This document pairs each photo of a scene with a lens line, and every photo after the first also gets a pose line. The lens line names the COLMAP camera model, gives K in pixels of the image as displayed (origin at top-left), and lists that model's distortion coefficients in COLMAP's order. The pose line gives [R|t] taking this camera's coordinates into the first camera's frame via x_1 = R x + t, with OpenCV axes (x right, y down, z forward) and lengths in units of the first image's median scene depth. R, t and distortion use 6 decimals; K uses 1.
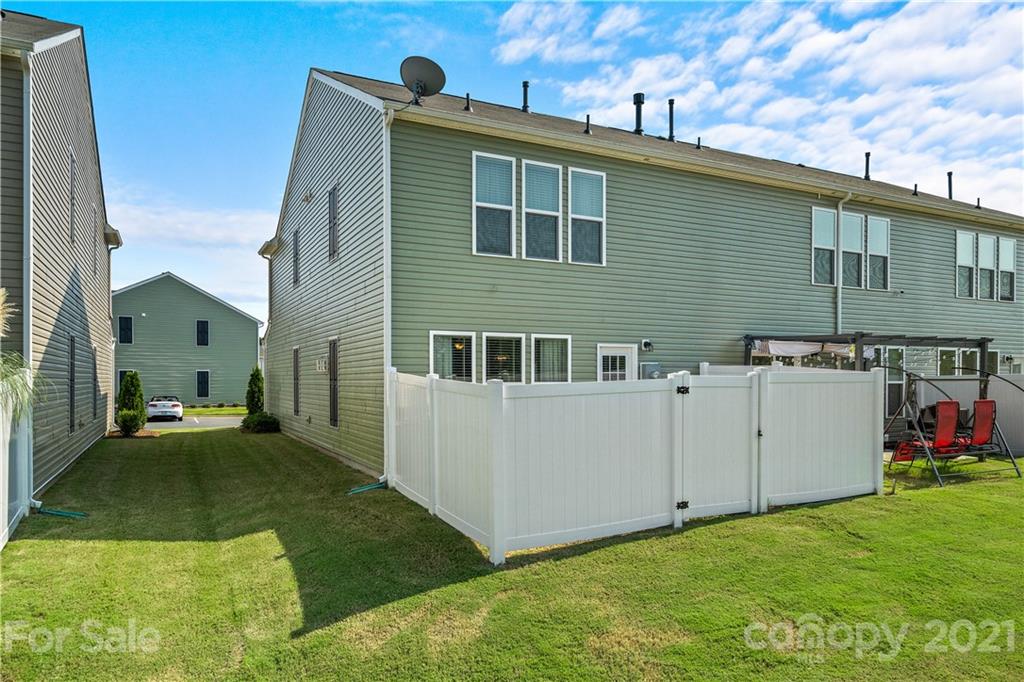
lens RADIAL K [[670.5, 0, 510.8], [0, 670.5, 365.5], [0, 0, 1]] dist [0.025329, 0.000276]
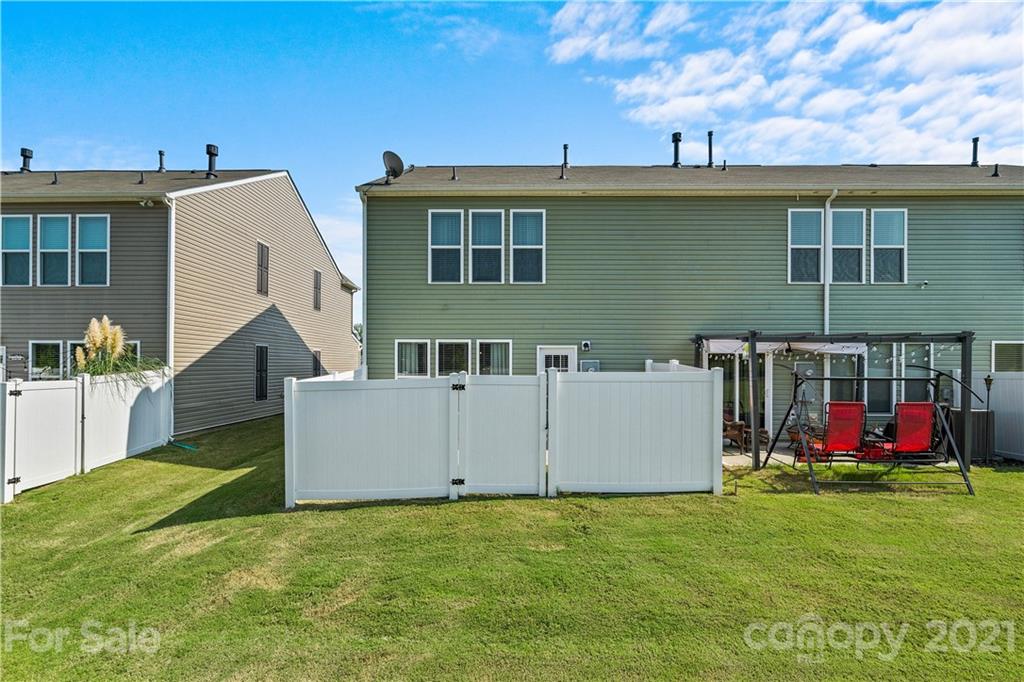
lens RADIAL K [[473.0, 0, 498.6], [0, 473.0, 351.3], [0, 0, 1]] dist [0.001449, 0.000662]
pose [[0.884734, -0.011203, -0.465963, 0.509058], [0.004486, 0.999869, -0.015521, -0.009274], [0.466076, 0.011642, 0.884668, 0.197193]]
